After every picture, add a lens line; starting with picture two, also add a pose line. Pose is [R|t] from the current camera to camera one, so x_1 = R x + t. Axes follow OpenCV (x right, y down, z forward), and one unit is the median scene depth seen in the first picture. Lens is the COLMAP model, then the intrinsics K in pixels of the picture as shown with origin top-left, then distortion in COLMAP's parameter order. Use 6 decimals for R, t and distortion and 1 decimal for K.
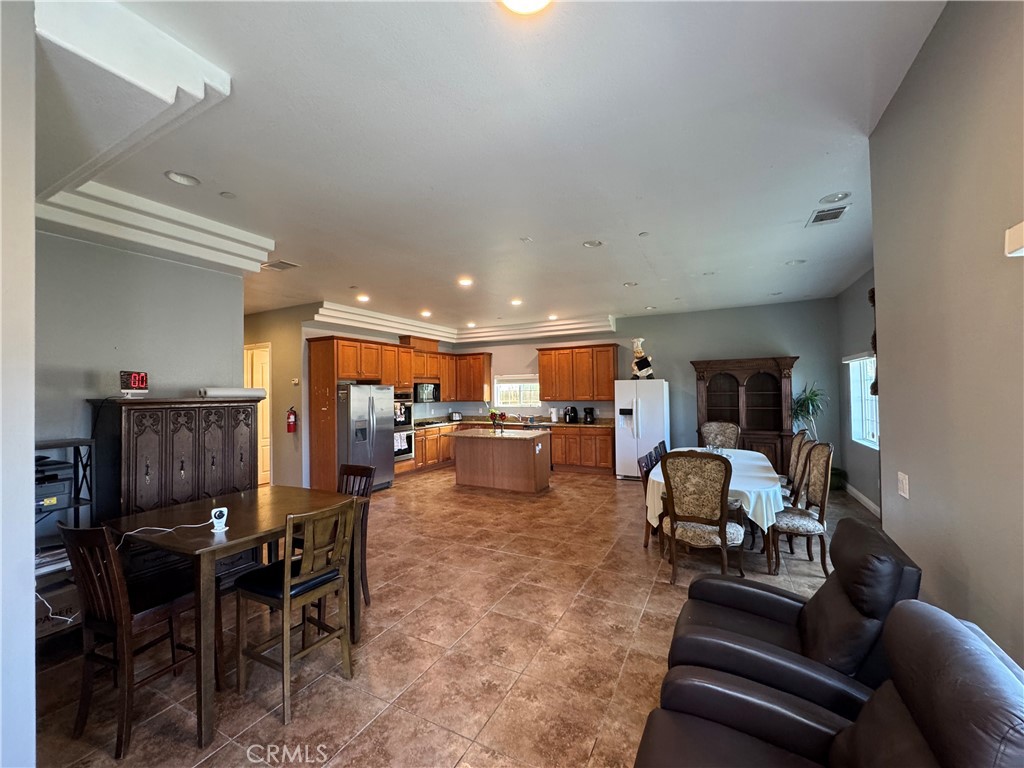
lens RADIAL K [[407.9, 0, 512.6], [0, 407.9, 381.7], [0, 0, 1]] dist [0.000152, 0.000169]
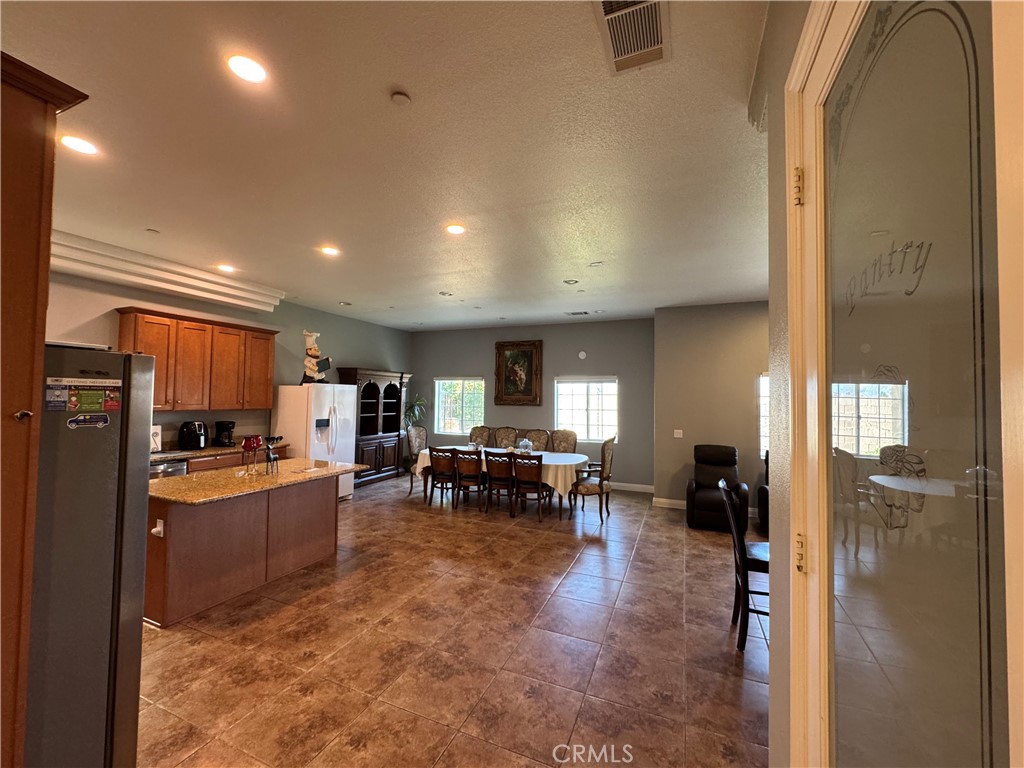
lens RADIAL K [[407.9, 0, 510.1], [0, 407.9, 382.7], [0, 0, 1]] dist [0.000152, 0.000169]
pose [[-0.078389, 0.052136, 0.995559, -0.528090], [-0.040195, 0.997654, -0.055411, 0.022708], [-0.996112, -0.044360, -0.076109, 0.660902]]
